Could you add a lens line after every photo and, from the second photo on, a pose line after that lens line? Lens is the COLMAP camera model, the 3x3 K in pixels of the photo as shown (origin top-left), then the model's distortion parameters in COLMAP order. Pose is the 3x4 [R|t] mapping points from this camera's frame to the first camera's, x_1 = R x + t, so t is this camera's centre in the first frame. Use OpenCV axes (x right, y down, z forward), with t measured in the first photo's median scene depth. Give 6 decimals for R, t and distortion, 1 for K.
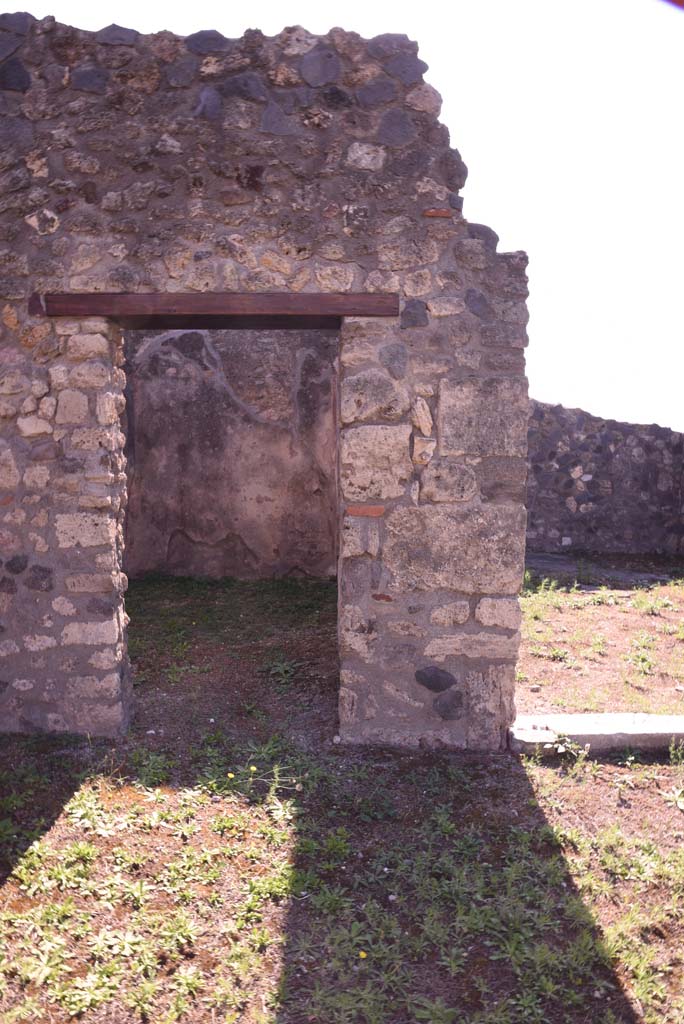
lens RADIAL K [[729.8, 0, 352.0], [0, 729.8, 516.6], [0, 0, 1]] dist [-0.124532, 0.076240]
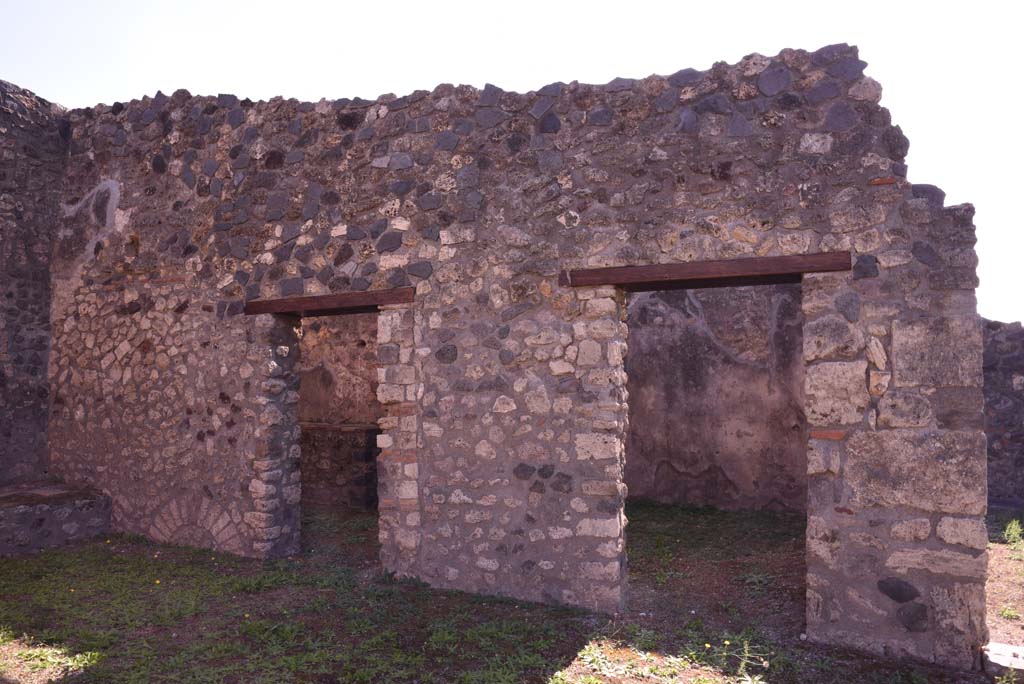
lens RADIAL K [[729.8, 0, 504.8], [0, 729.8, 351.9], [0, 0, 1]] dist [-0.124532, 0.076240]
pose [[0.902519, -0.030820, -0.429547, 0.048104], [-0.033139, 0.989508, -0.140624, 0.039901], [0.429374, 0.141151, 0.892028, -0.268987]]
